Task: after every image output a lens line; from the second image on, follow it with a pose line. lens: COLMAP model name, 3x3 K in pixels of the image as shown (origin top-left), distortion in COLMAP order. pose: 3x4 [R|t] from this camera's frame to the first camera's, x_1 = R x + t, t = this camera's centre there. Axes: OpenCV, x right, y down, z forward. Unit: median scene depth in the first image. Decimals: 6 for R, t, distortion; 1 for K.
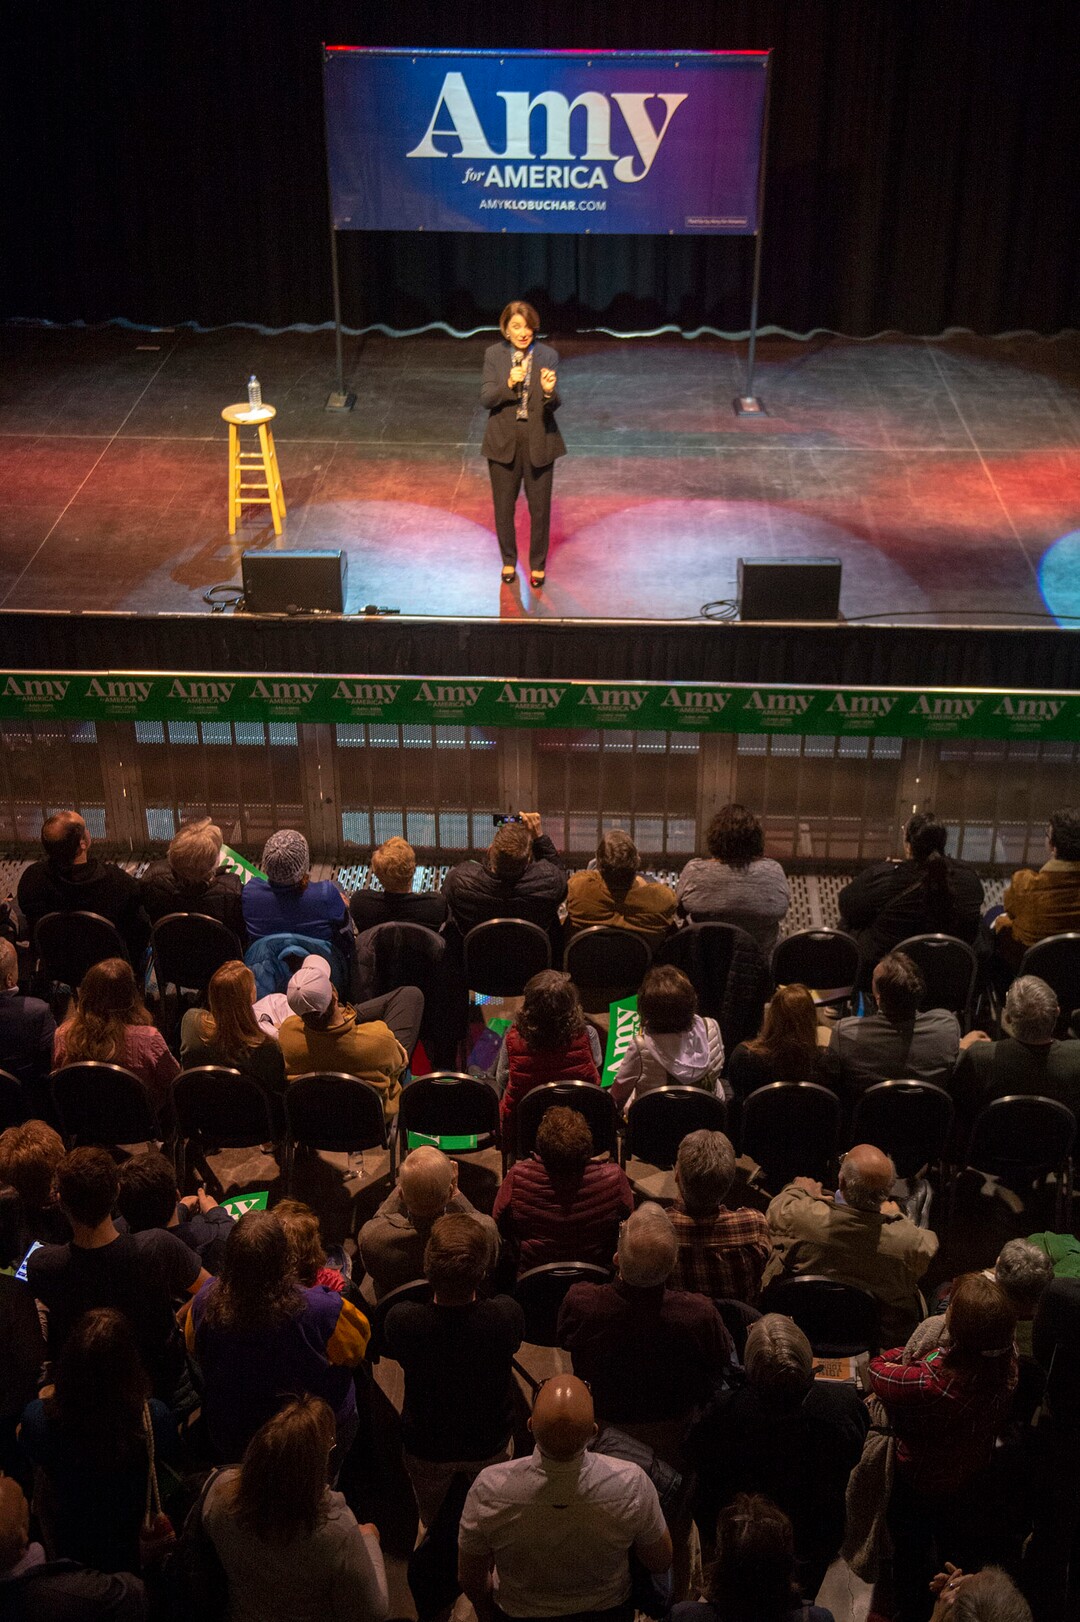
lens RADIAL K [[1916.9, 0, 573.1], [0, 1916.9, 838.7], [0, 0, 1]] dist [0.074297, -0.027131]
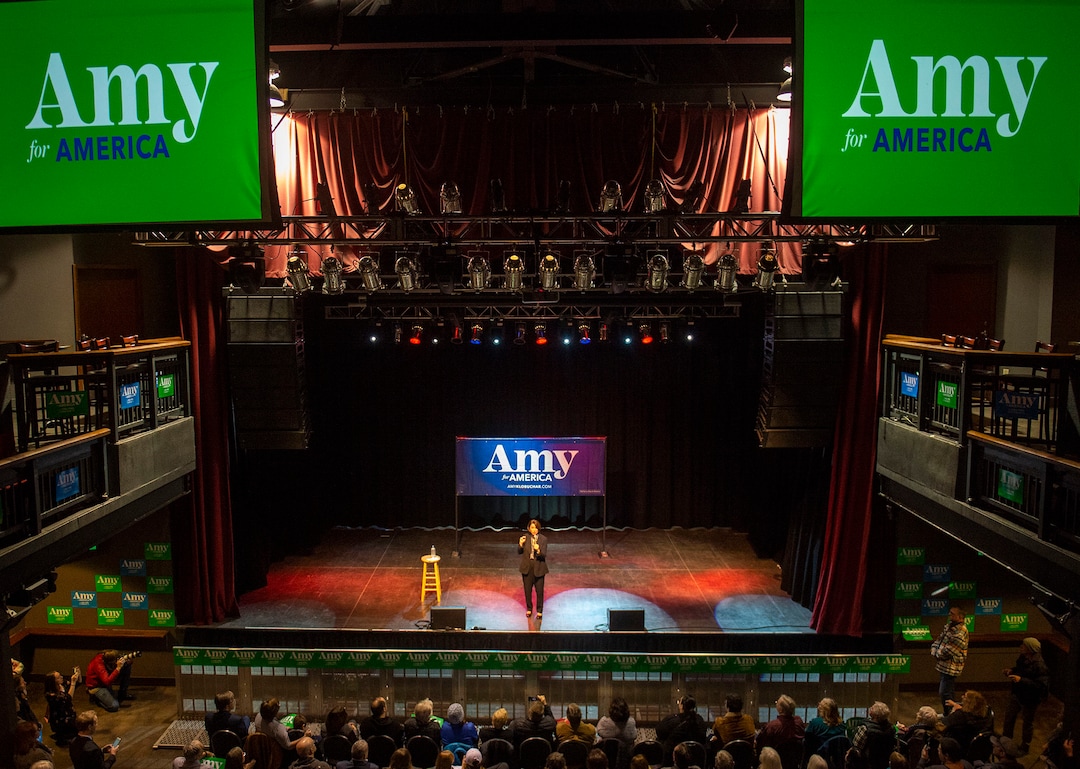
lens RADIAL K [[823.0, 0, 504.3], [0, 823.0, 378.2], [0, 0, 1]] dist [-0.046860, -0.006975]
pose [[0.999912, -0.009567, -0.009145, -0.041570], [0.004829, 0.907110, -0.420867, 0.042877], [0.012322, 0.420786, 0.907076, -0.187594]]
